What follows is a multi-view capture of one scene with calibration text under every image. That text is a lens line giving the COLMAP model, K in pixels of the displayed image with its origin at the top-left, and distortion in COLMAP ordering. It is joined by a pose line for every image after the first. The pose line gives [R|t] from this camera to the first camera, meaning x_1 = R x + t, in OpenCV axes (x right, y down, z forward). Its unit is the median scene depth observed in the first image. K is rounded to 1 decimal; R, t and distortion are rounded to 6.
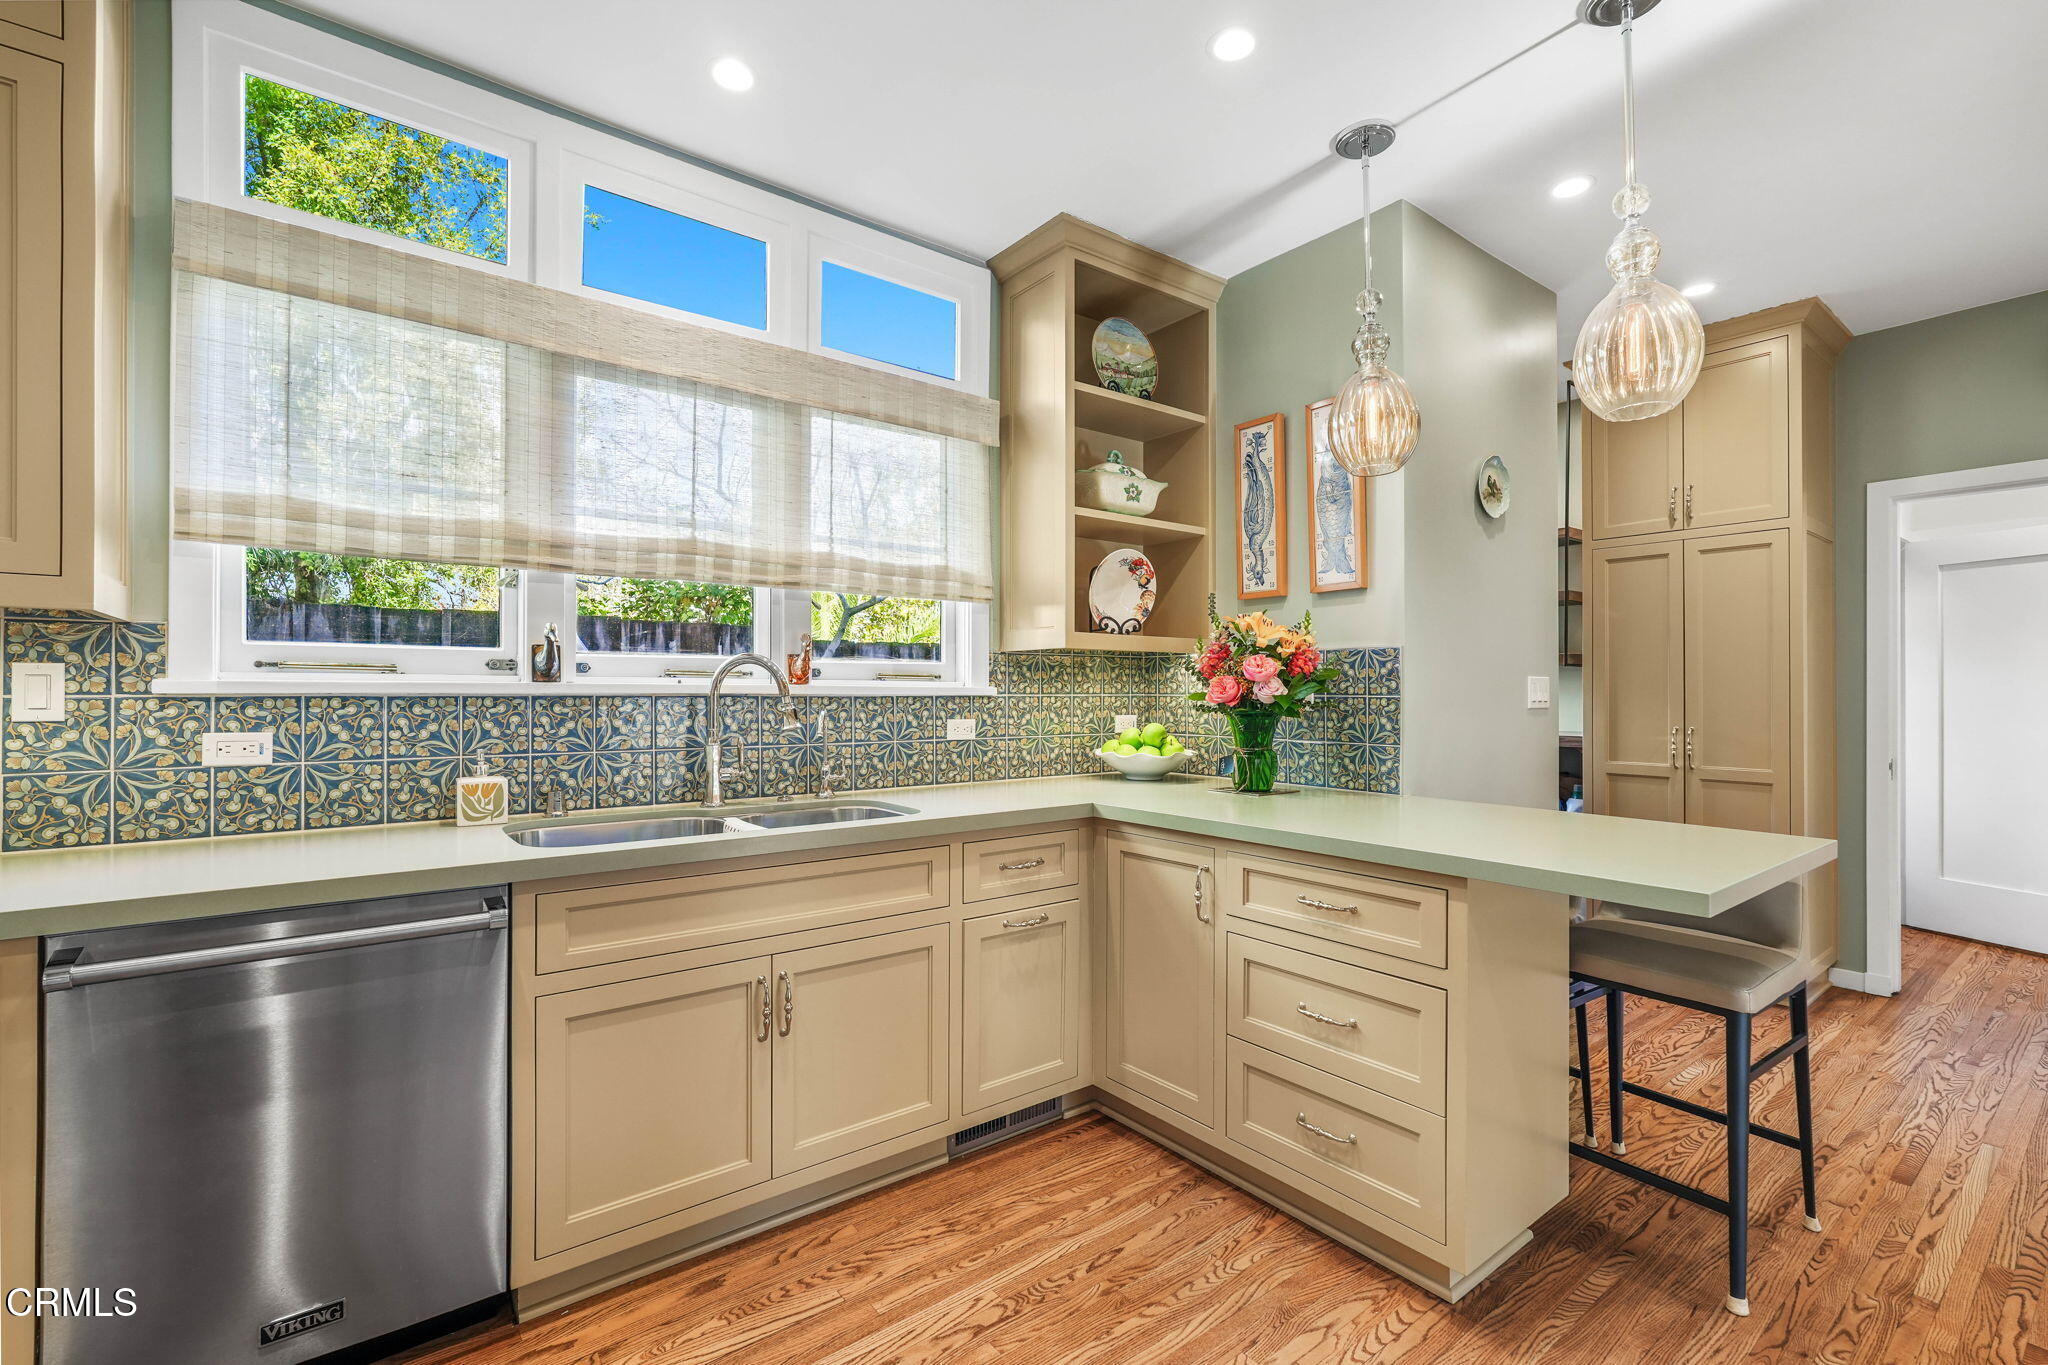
lens RADIAL K [[901.8, 0, 1016.5], [0, 901.8, 691.4], [0, 0, 1]] dist [-0.015647, 0.010415]
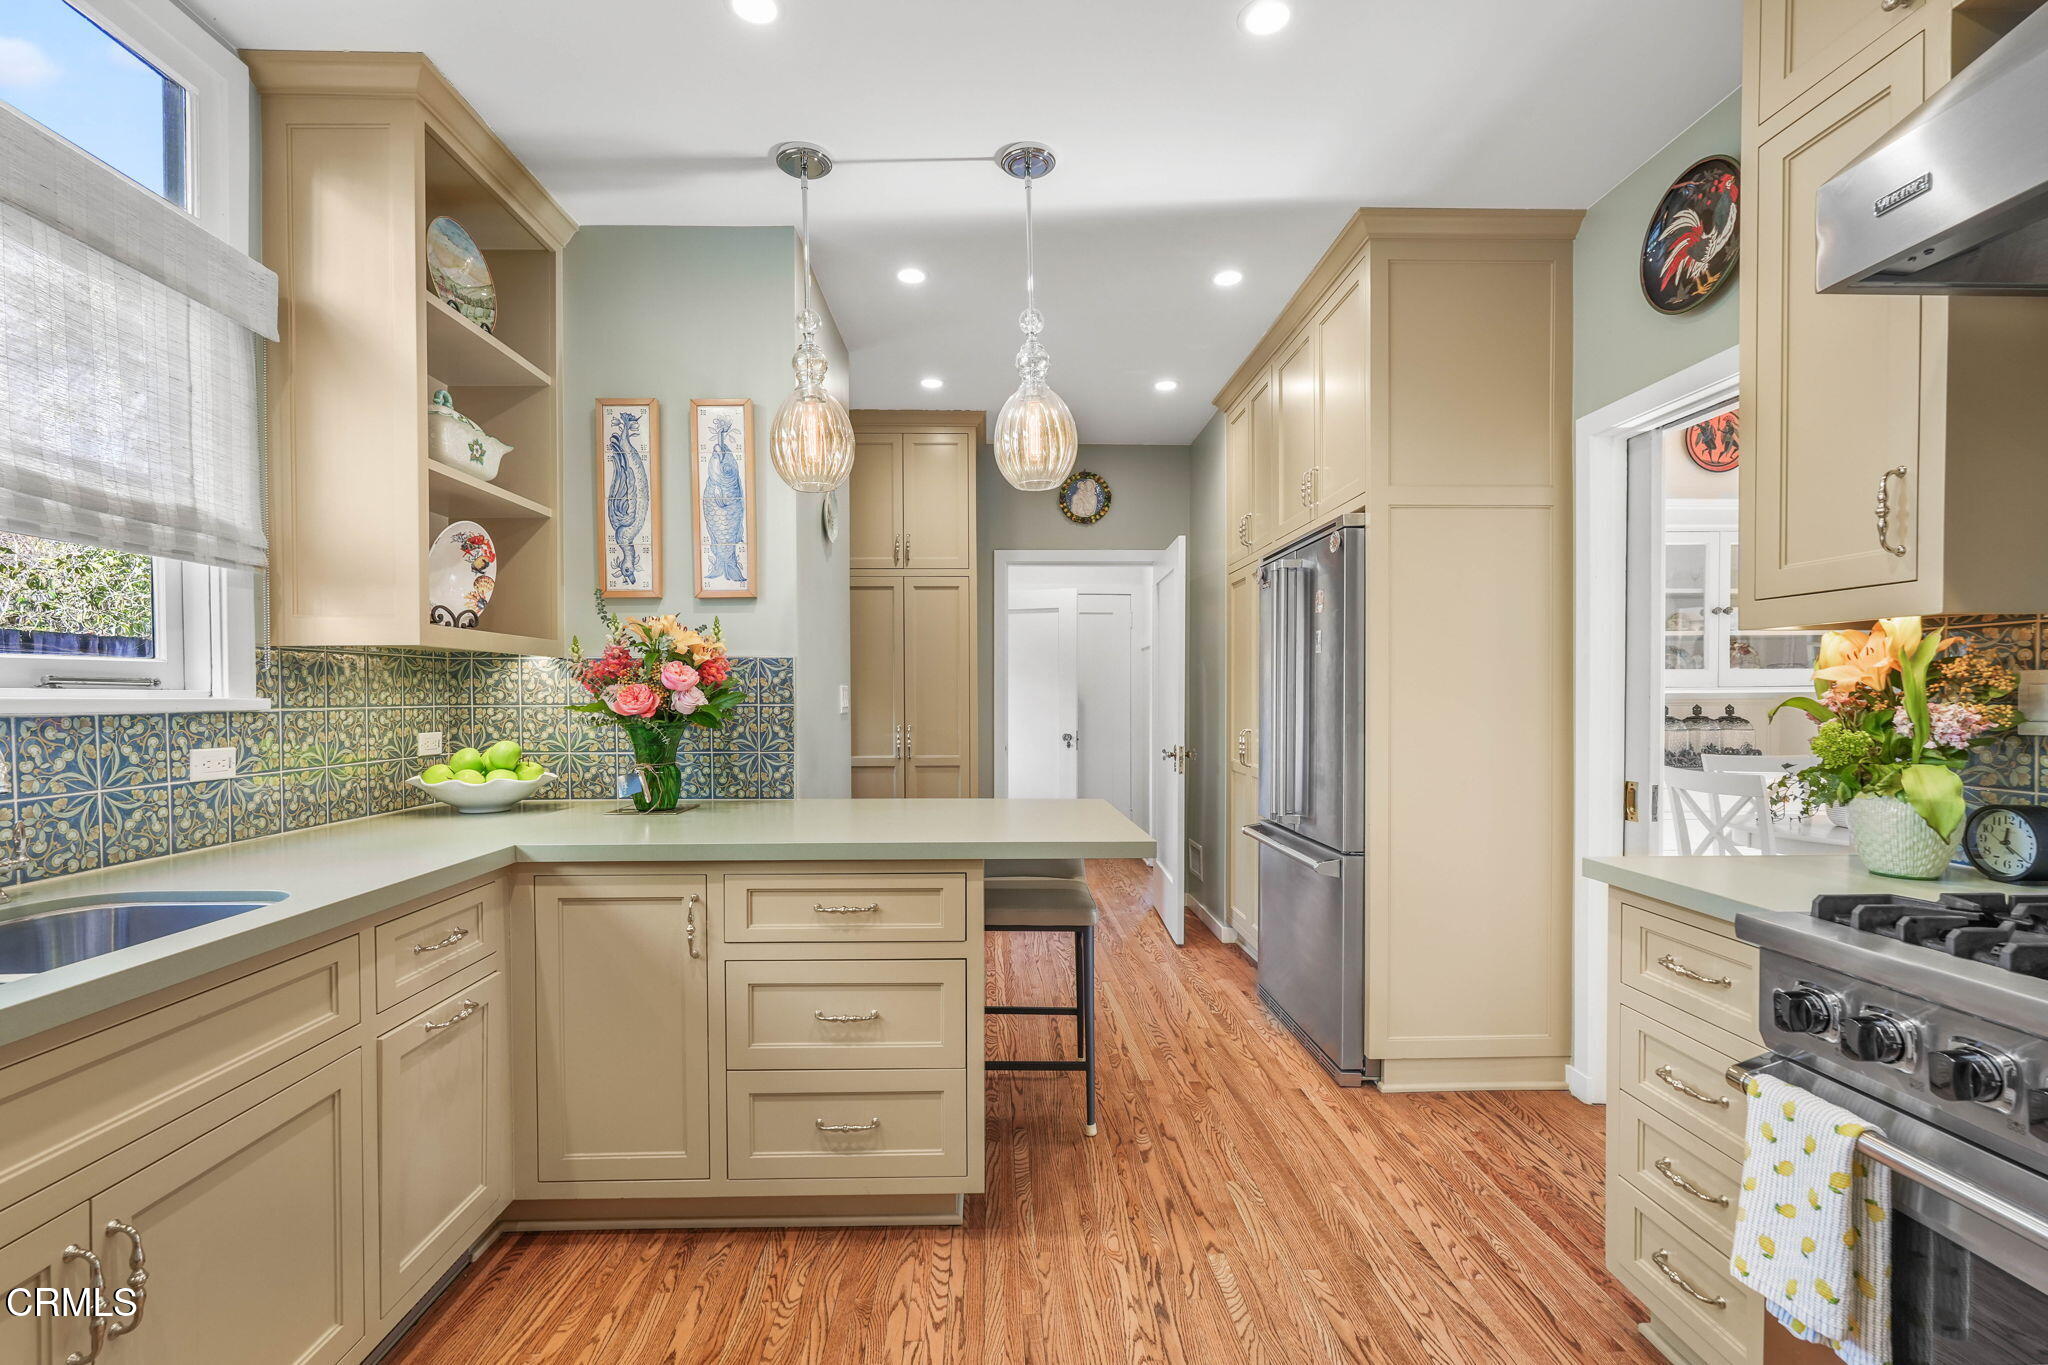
lens RADIAL K [[912.1, 0, 1016.3], [0, 912.1, 712.6], [0, 0, 1]] dist [-0.002234, 0.000740]
pose [[0.586695, -0.019525, 0.809573, -0.273493], [0.003810, 0.999765, 0.021351, -0.007010], [-0.809799, -0.009443, 0.586631, 0.161468]]
